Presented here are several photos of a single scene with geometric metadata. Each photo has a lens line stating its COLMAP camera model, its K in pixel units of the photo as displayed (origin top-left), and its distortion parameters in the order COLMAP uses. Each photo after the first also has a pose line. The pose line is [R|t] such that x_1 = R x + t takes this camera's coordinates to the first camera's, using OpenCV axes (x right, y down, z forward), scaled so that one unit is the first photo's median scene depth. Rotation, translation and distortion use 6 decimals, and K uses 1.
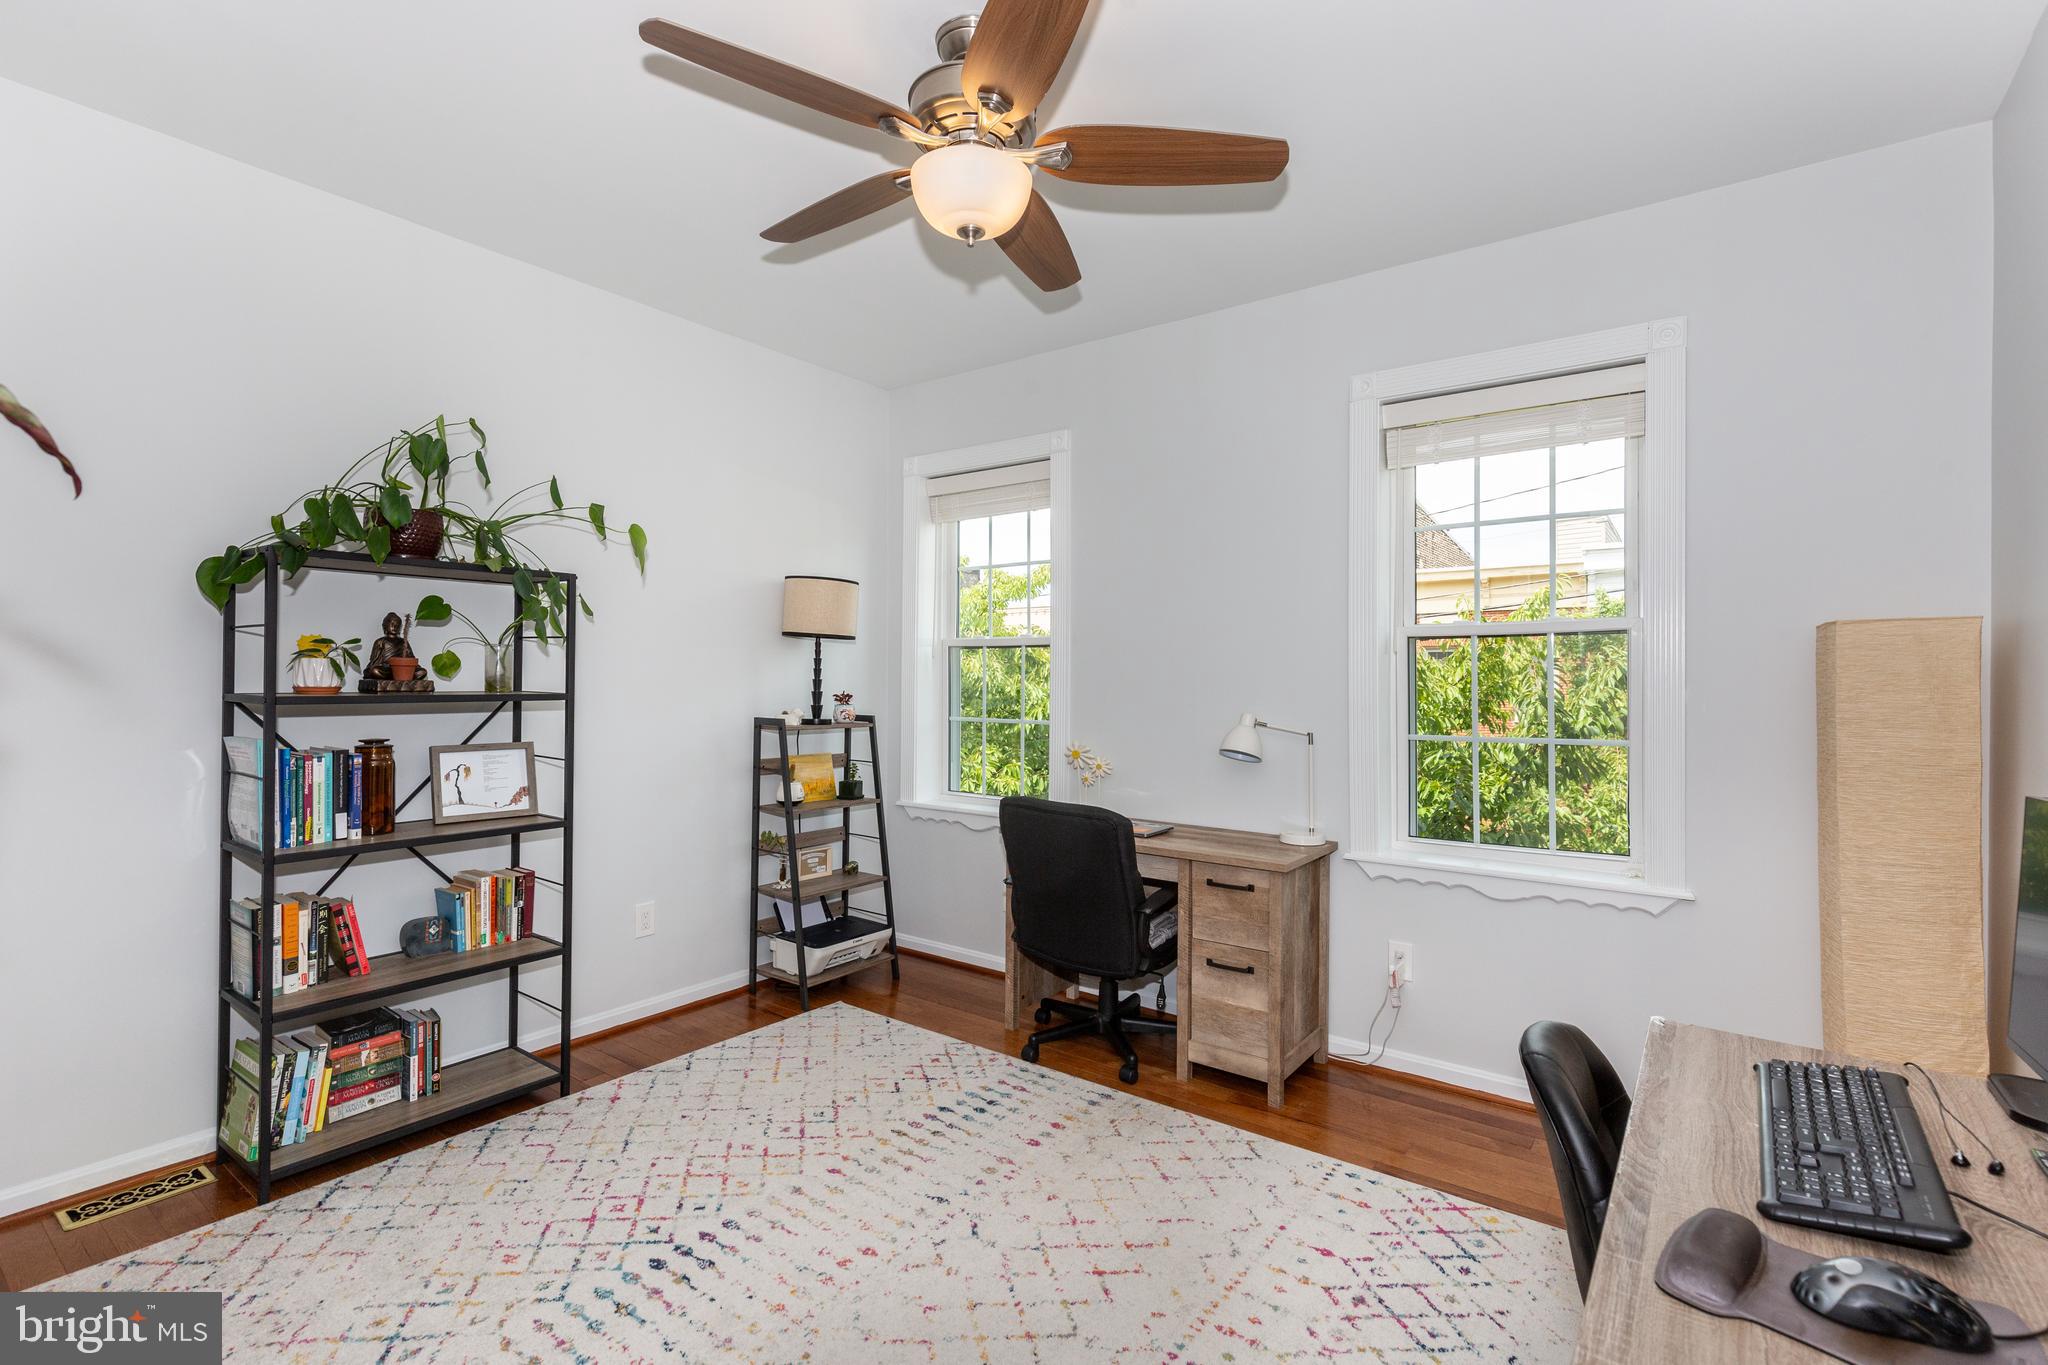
lens RADIAL K [[934.0, 0, 1018.5], [0, 934.0, 666.9], [0, 0, 1]] dist [0.002130, 0.000299]
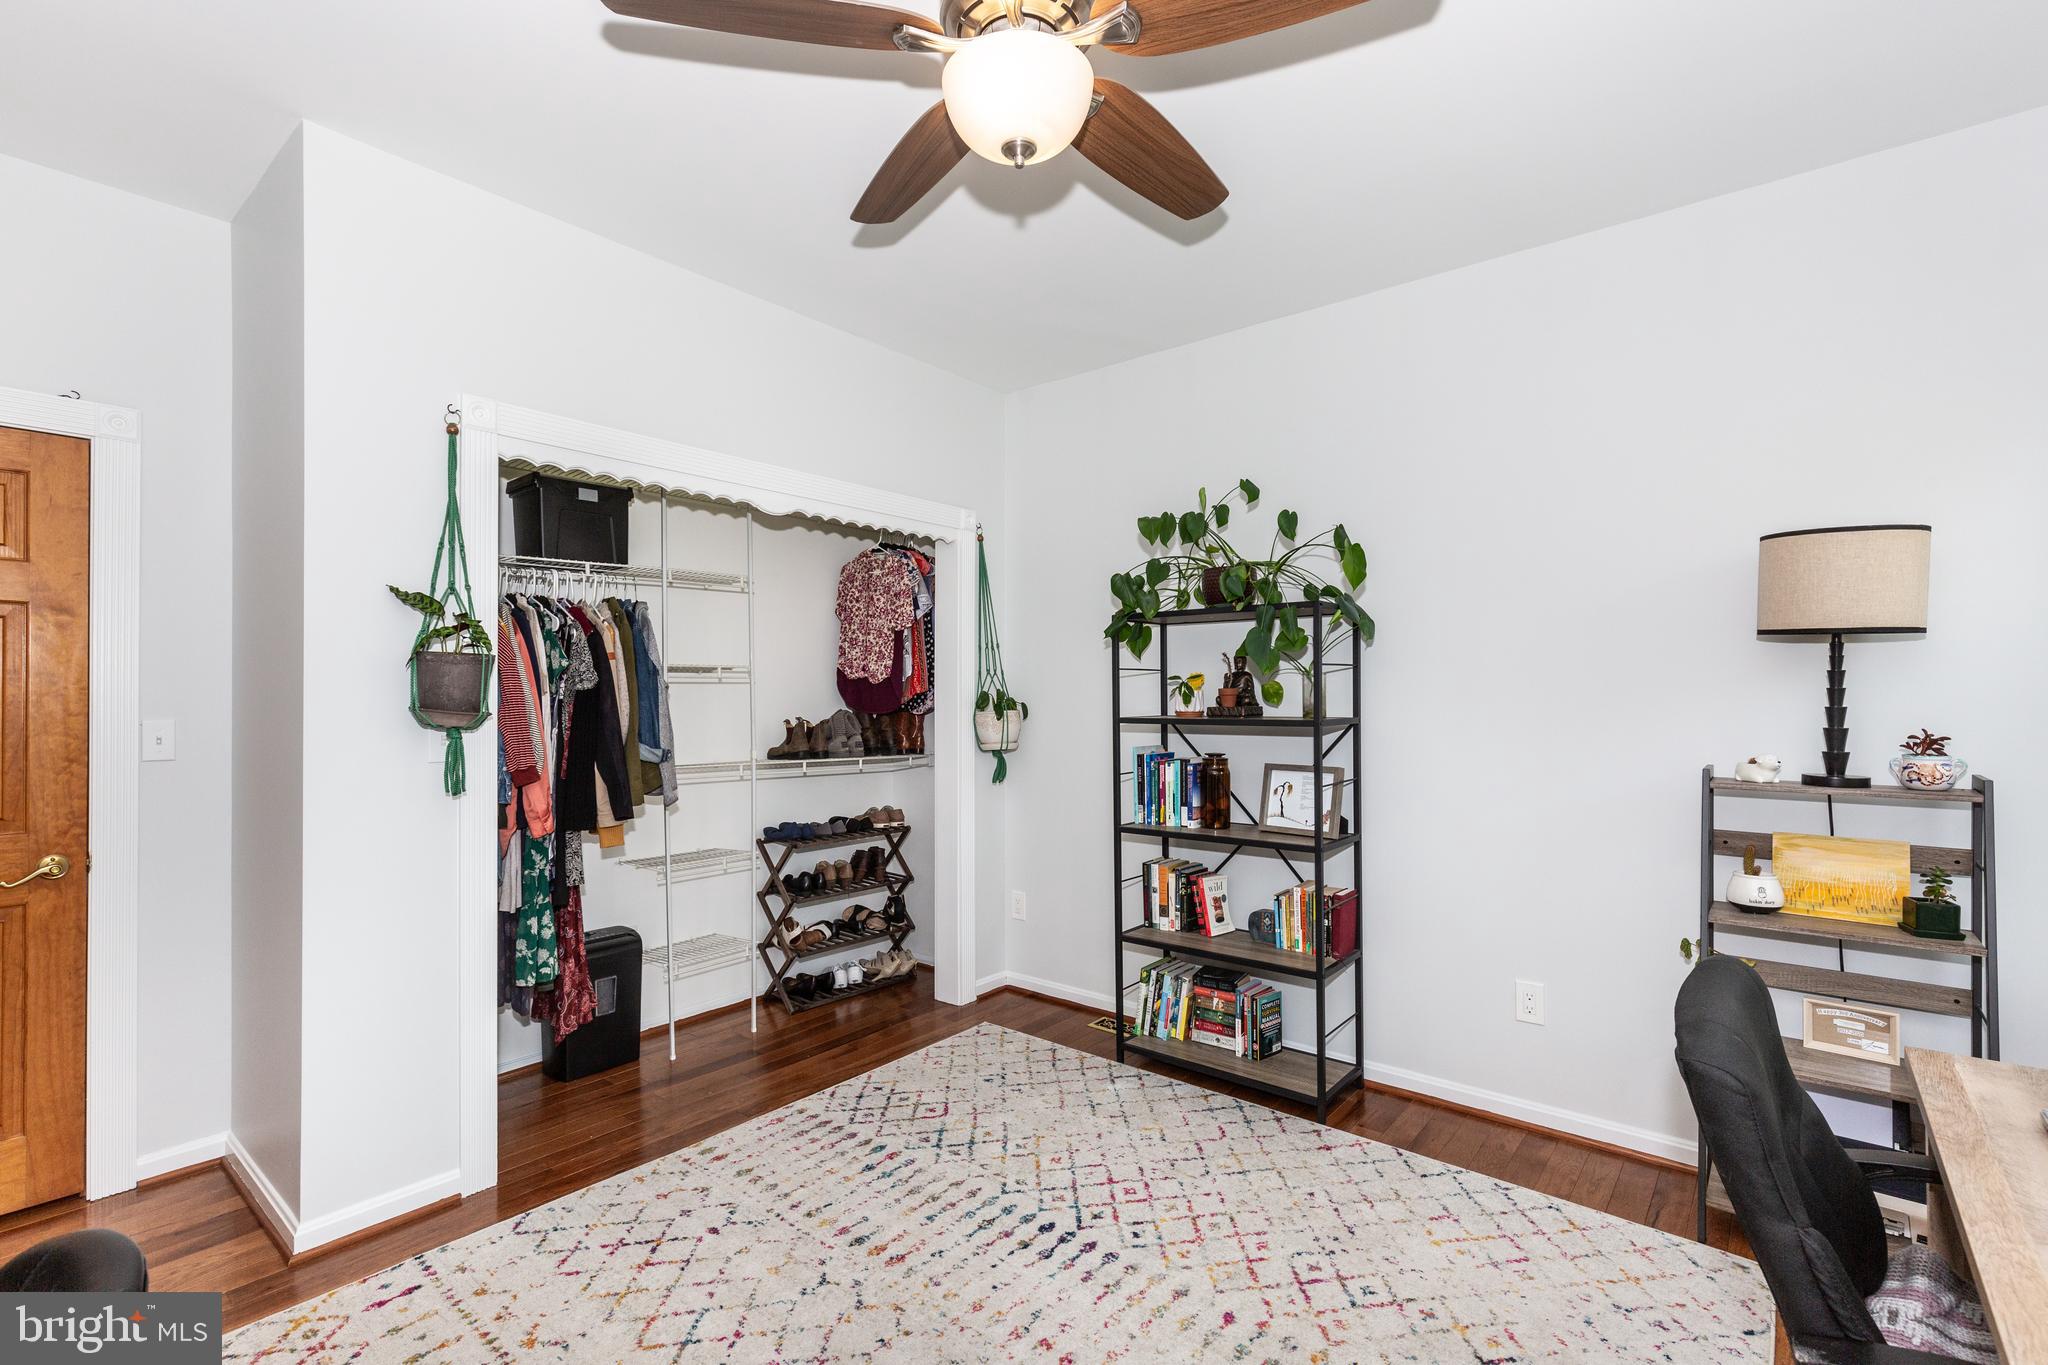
lens RADIAL K [[928.4, 0, 1046.5], [0, 928.4, 690.8], [0, 0, 1]] dist [0.008967, -0.000192]
pose [[-0.041664, -0.015107, -0.999017, 0.558081], [0.012363, 0.999801, -0.015635, 0.008974], [0.999055, -0.013002, -0.041469, 0.795383]]
